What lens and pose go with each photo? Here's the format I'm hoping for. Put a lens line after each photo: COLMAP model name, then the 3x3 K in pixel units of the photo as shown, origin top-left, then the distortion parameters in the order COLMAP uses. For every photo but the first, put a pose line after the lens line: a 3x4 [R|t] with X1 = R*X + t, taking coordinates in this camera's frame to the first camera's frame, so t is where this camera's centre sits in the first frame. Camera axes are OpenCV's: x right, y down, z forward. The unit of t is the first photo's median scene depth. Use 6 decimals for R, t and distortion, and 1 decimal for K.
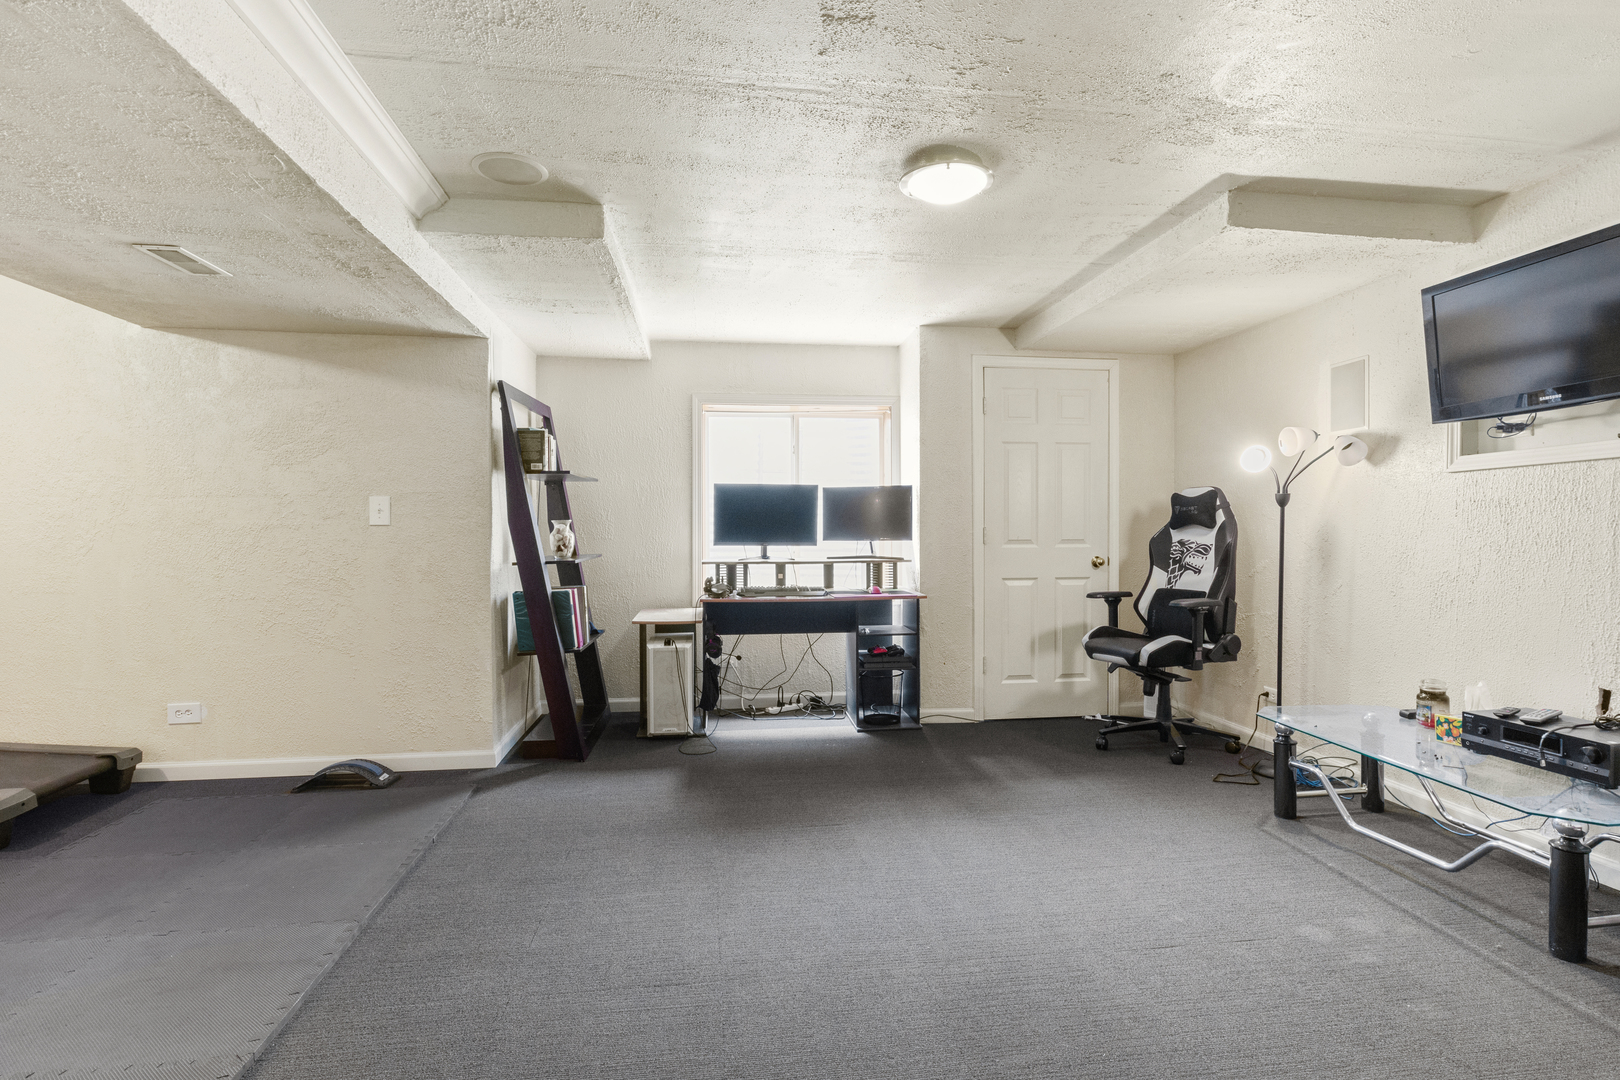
lens RADIAL K [[823.3, 0, 812.8], [0, 823.3, 542.4], [0, 0, 1]] dist [0.001137, -0.000489]
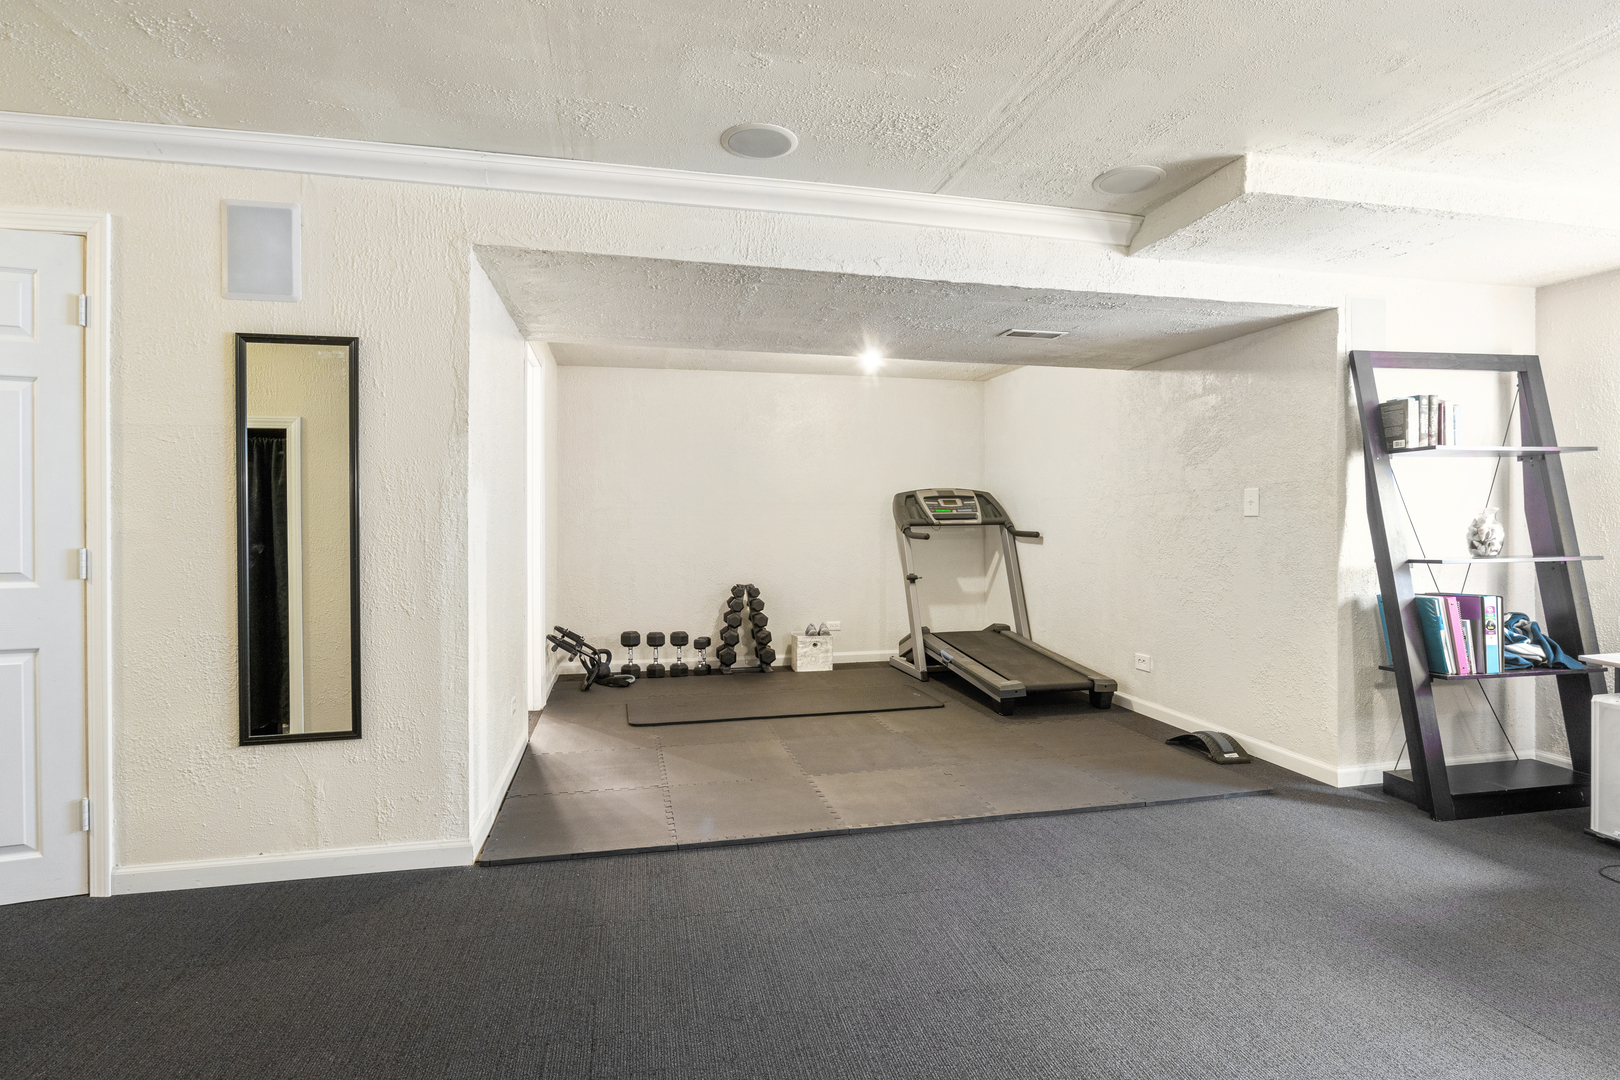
lens RADIAL K [[823.3, 0, 812.7], [0, 823.3, 530.5], [0, 0, 1]] dist [0.001137, -0.000489]
pose [[0.070912, 0.014054, -0.997384, 0.481225], [-0.014939, 0.999804, 0.013026, -0.008255], [0.997371, 0.013976, 0.071108, 0.382686]]
